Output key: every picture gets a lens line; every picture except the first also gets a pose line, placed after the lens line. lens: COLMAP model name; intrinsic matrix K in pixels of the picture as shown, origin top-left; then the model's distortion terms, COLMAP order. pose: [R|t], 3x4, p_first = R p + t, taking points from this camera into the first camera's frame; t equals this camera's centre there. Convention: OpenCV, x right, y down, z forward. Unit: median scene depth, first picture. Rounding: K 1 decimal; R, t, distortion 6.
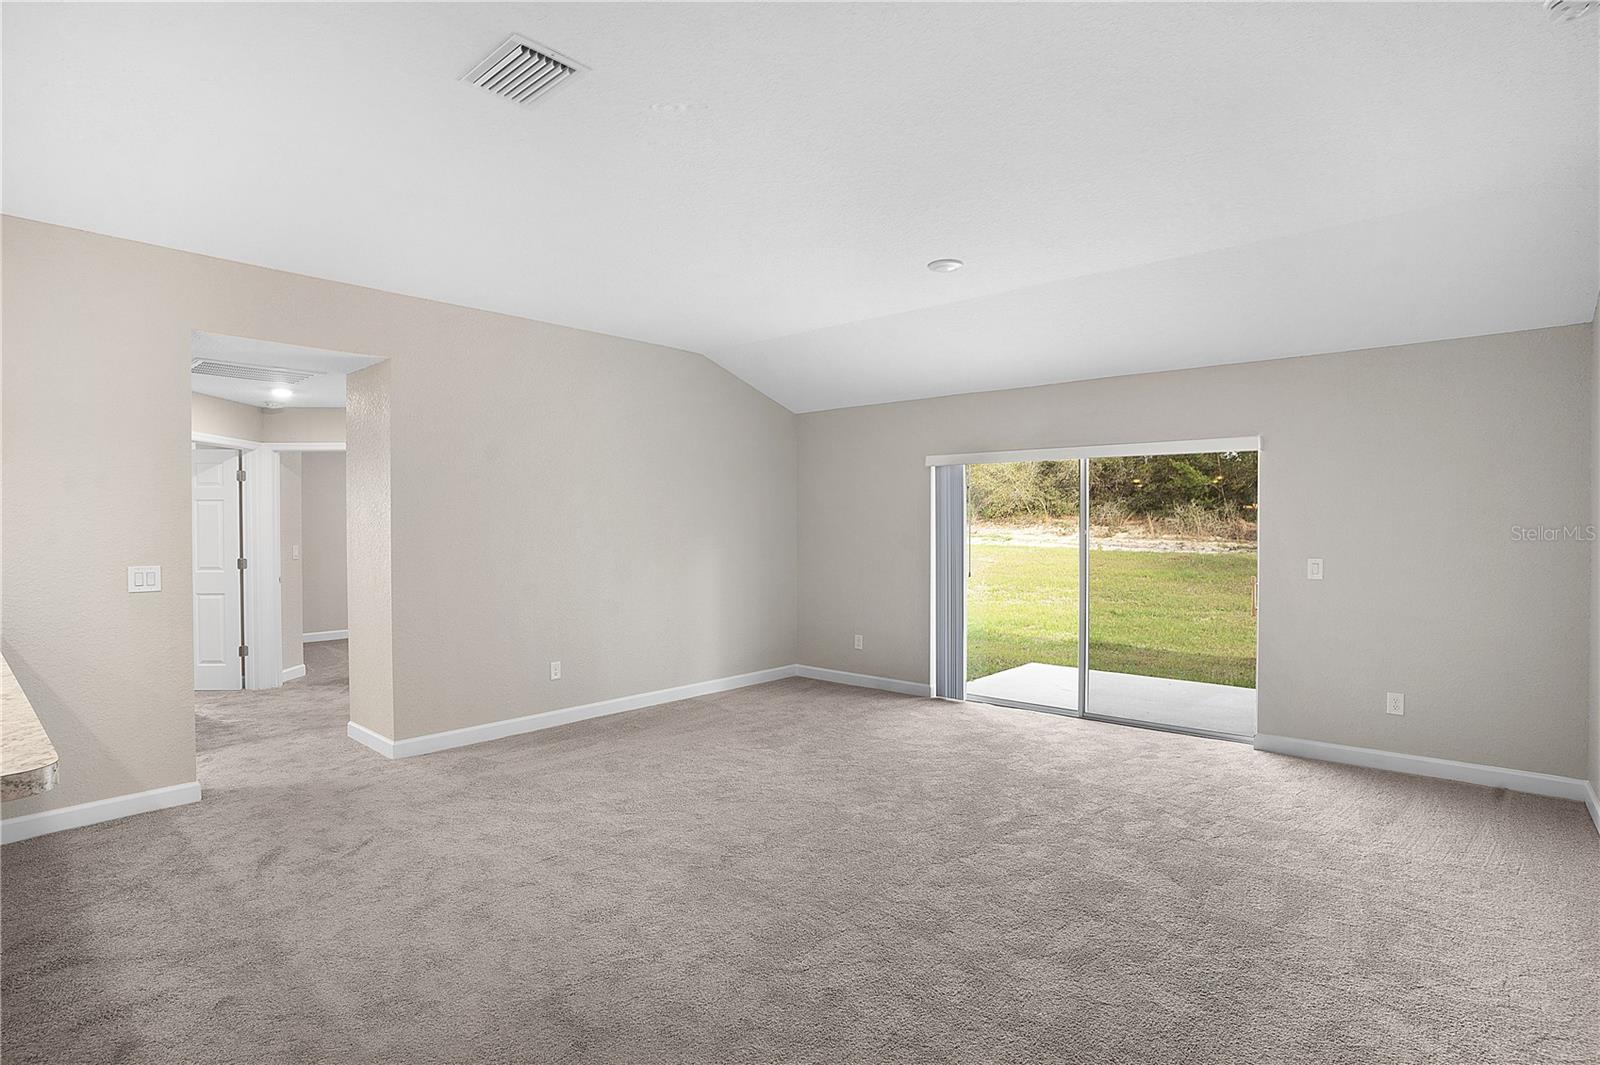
lens RADIAL K [[795.9, 0, 794.7], [0, 795.9, 529.1], [0, 0, 1]] dist [-0.071233, 0.028387]
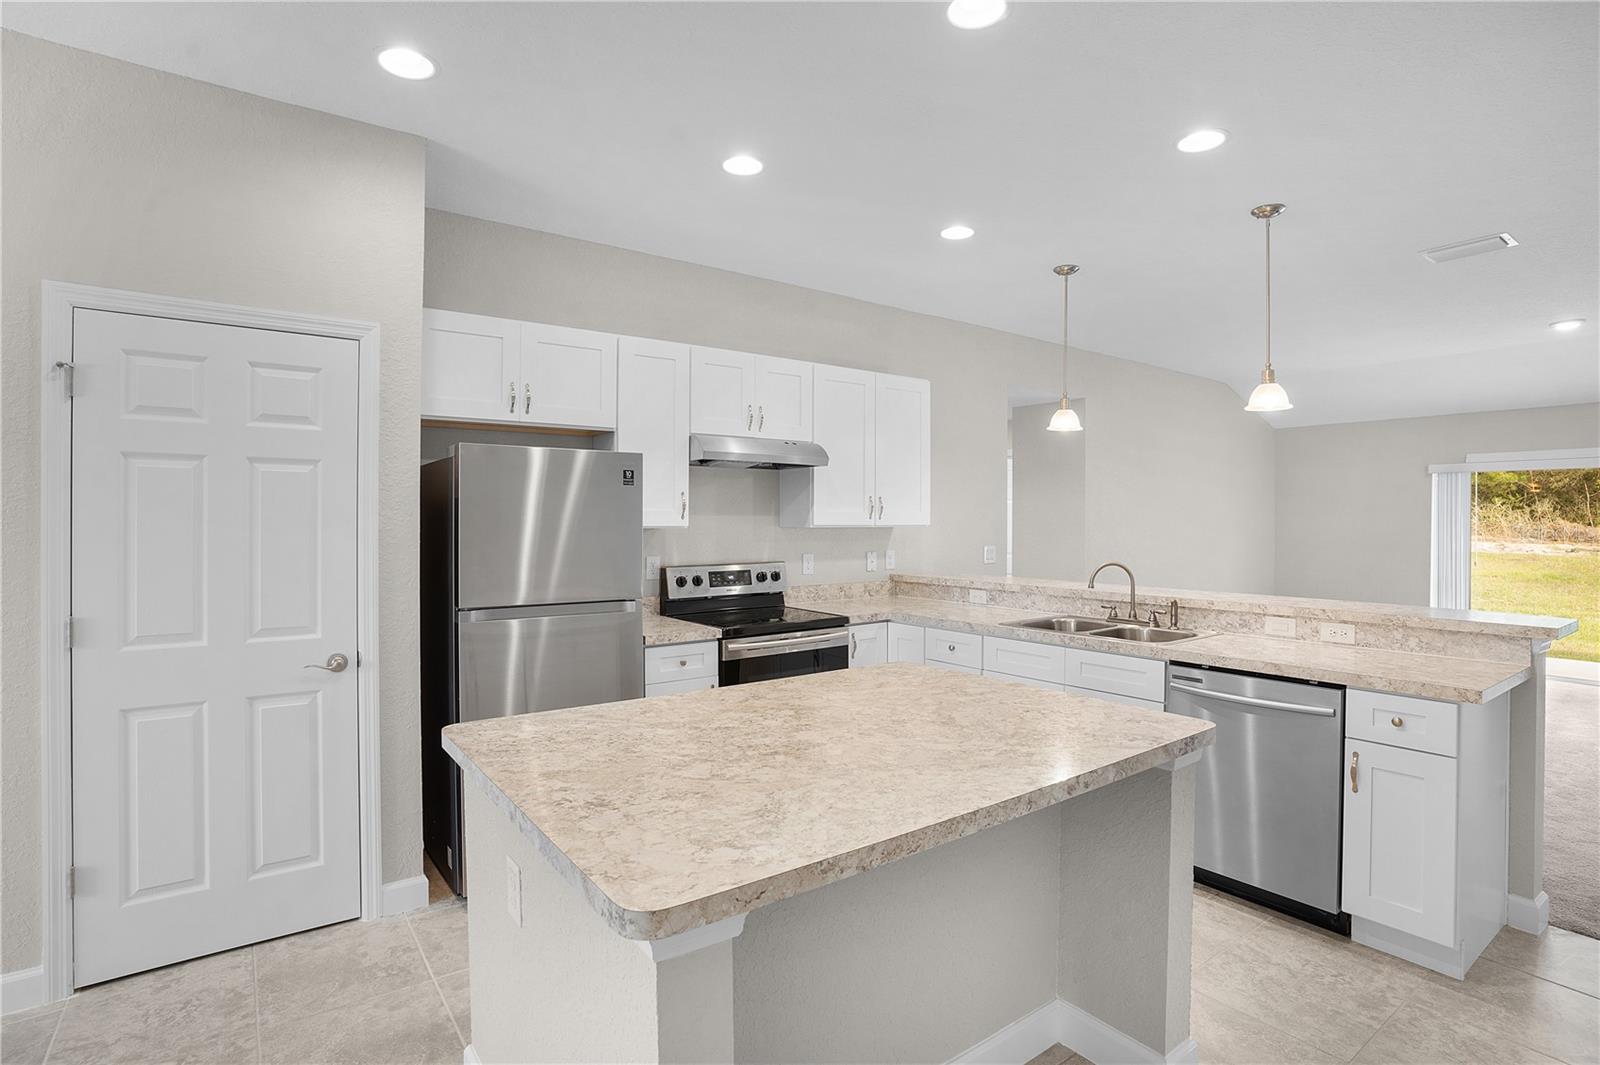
lens RADIAL K [[795.9, 0, 793.1], [0, 795.9, 518.8], [0, 0, 1]] dist [-0.071233, 0.028387]
pose [[0.975467, 0.002695, -0.220127, -0.911596], [-0.005402, 0.999917, -0.011696, 0.016888], [0.220078, 0.012598, 0.975401, -0.587889]]
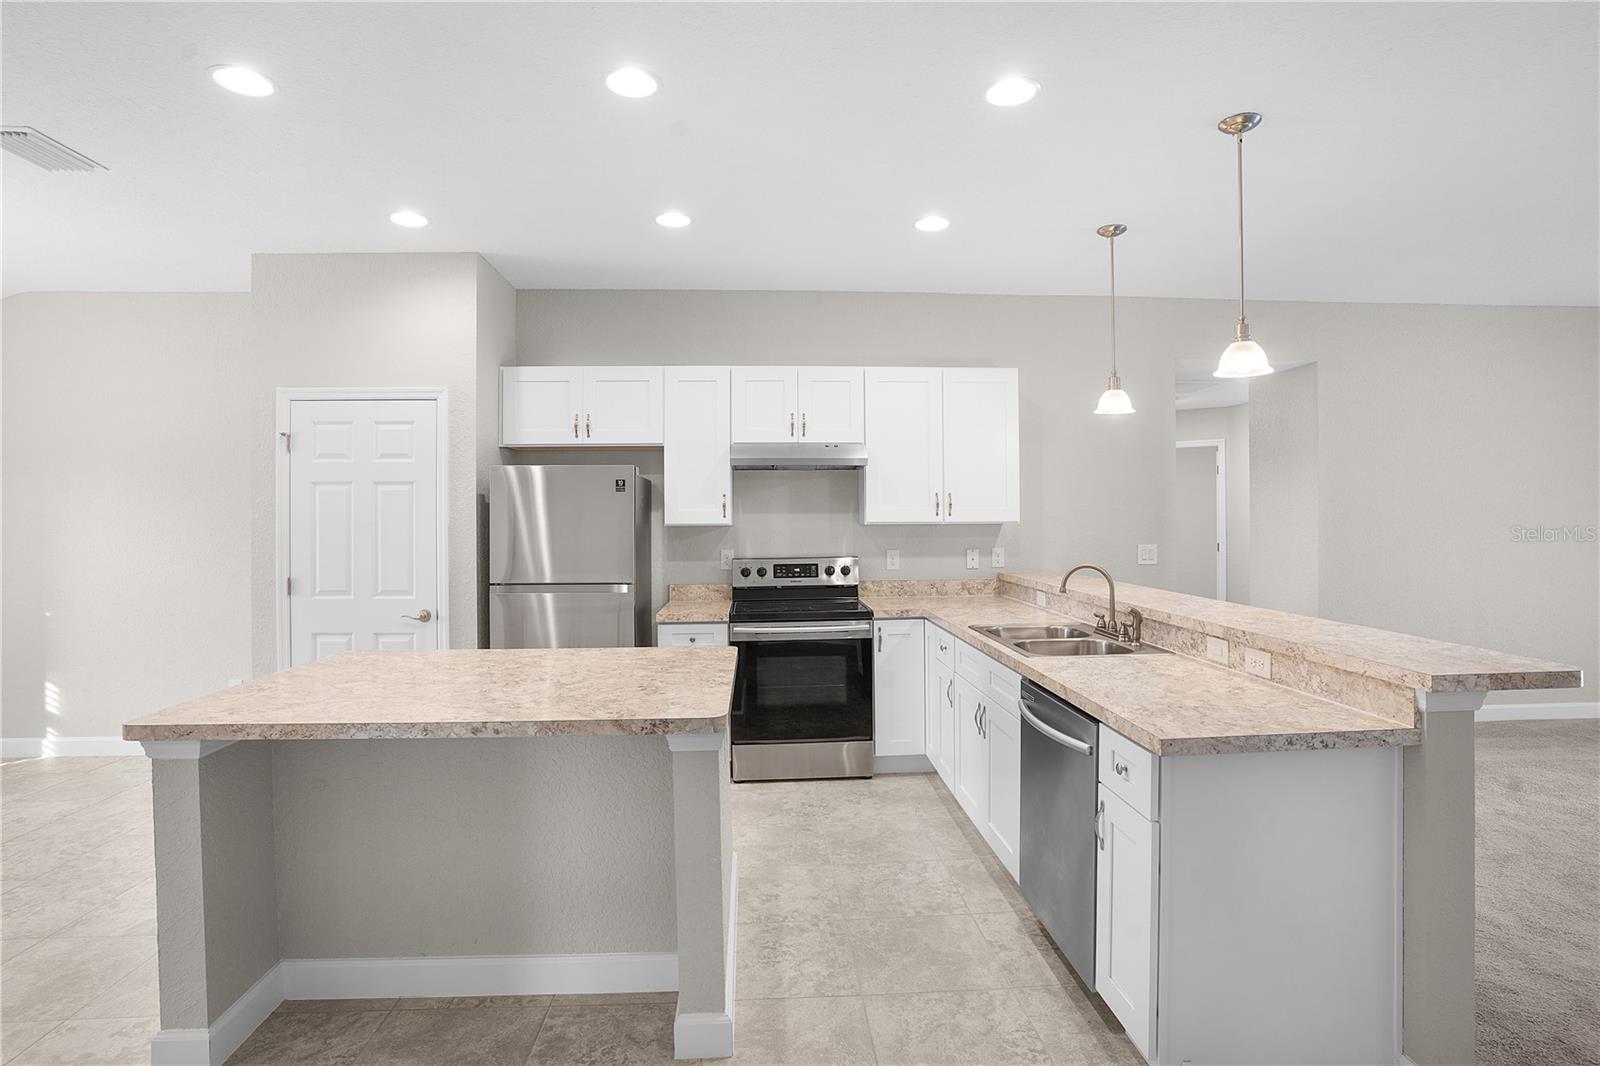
lens RADIAL K [[795.9, 0, 793.9], [0, 795.9, 516.1], [0, 0, 1]] dist [-0.071233, 0.028387]
pose [[0.696799, -0.003553, -0.717258, -0.323695], [-0.002531, 0.999969, -0.007412, 0.011892], [0.717262, 0.006980, 0.696768, -0.366030]]
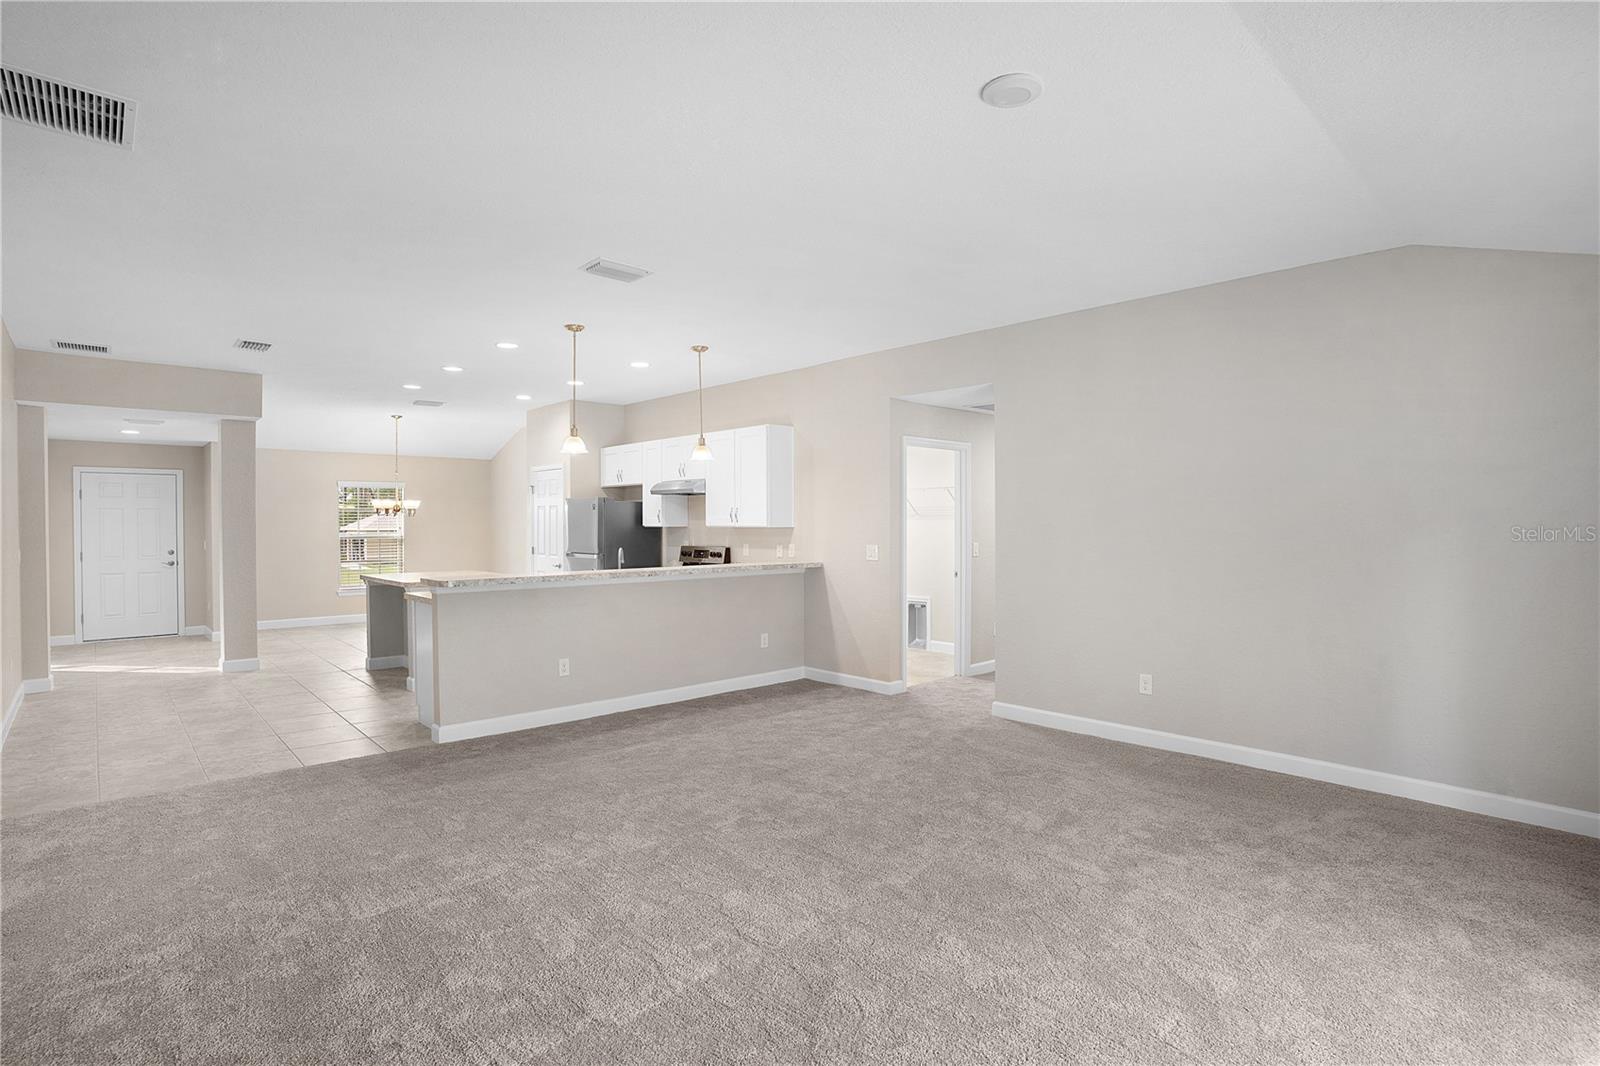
lens RADIAL K [[795.9, 0, 798.2], [0, 795.9, 534.5], [0, 0, 1]] dist [-0.071233, 0.028387]
pose [[-0.108272, 0.016845, -0.993979, 0.932395], [-0.009763, 0.999790, 0.018006, -0.005129], [0.994073, 0.011653, -0.108085, 1.064392]]
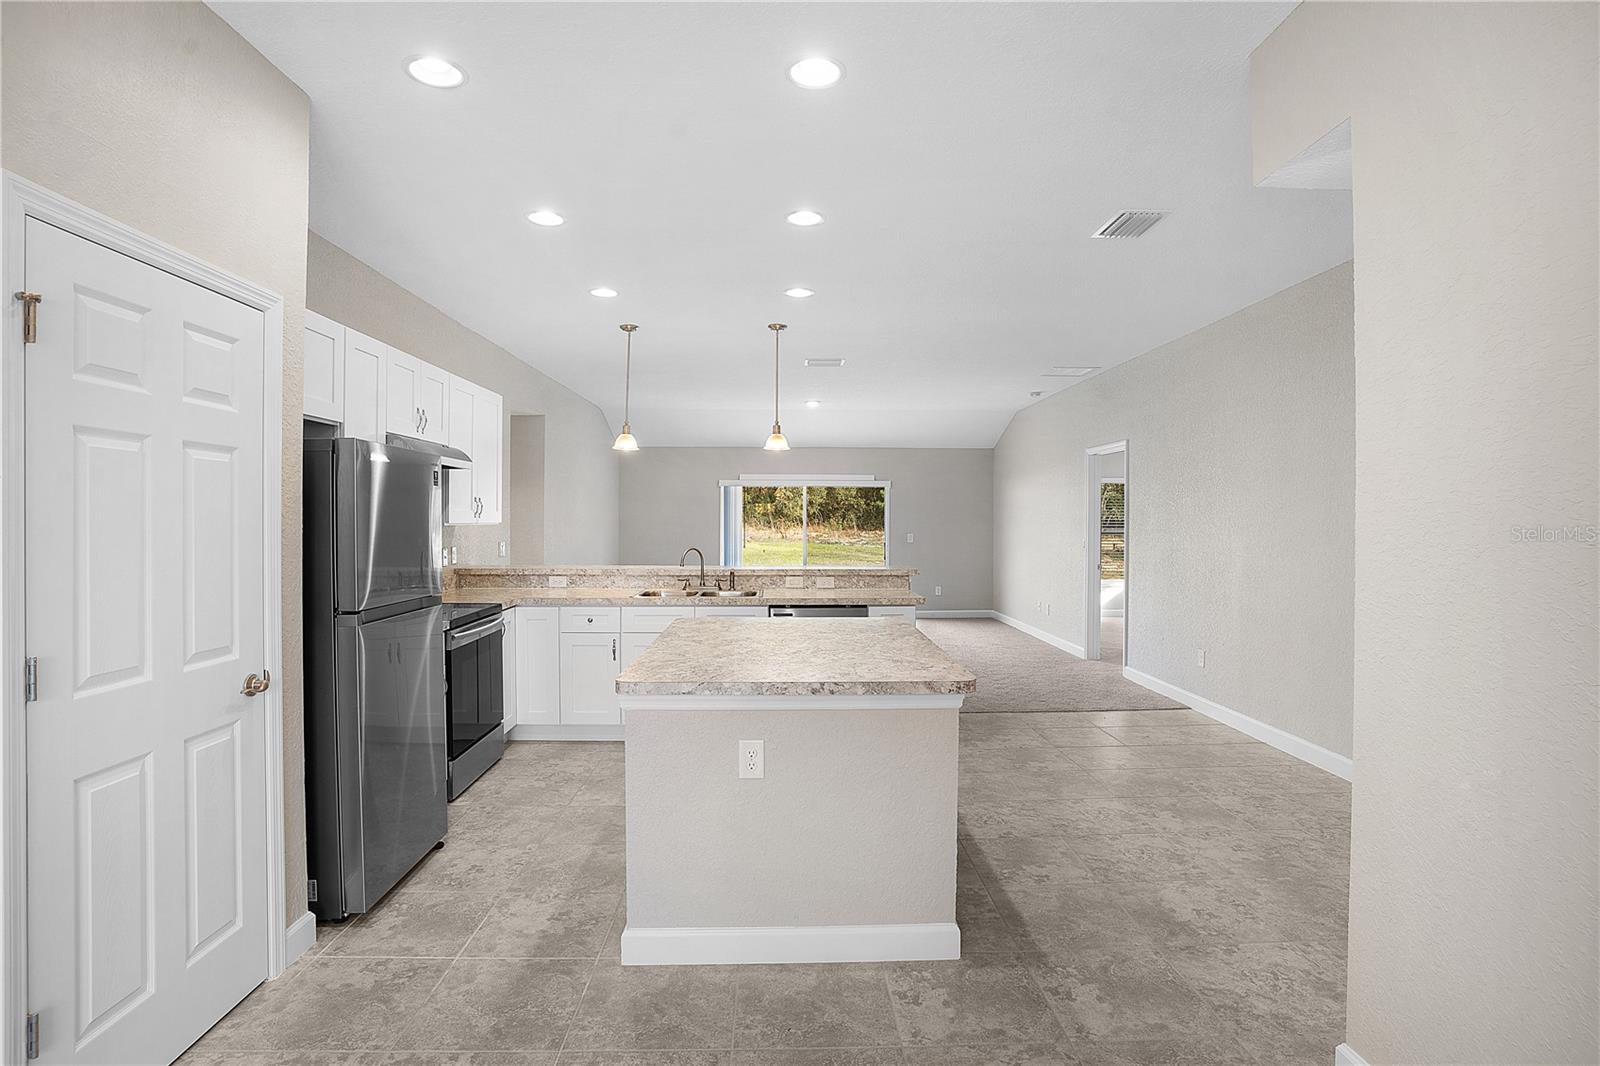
lens RADIAL K [[795.9, 0, 798.4], [0, 795.9, 525.8], [0, 0, 1]] dist [-0.071233, 0.028387]
pose [[0.735772, -0.003310, 0.677221, -1.590874], [0.005052, 0.999987, -0.000601, 0.019908], [-0.677210, 0.003864, 0.735780, -0.726356]]
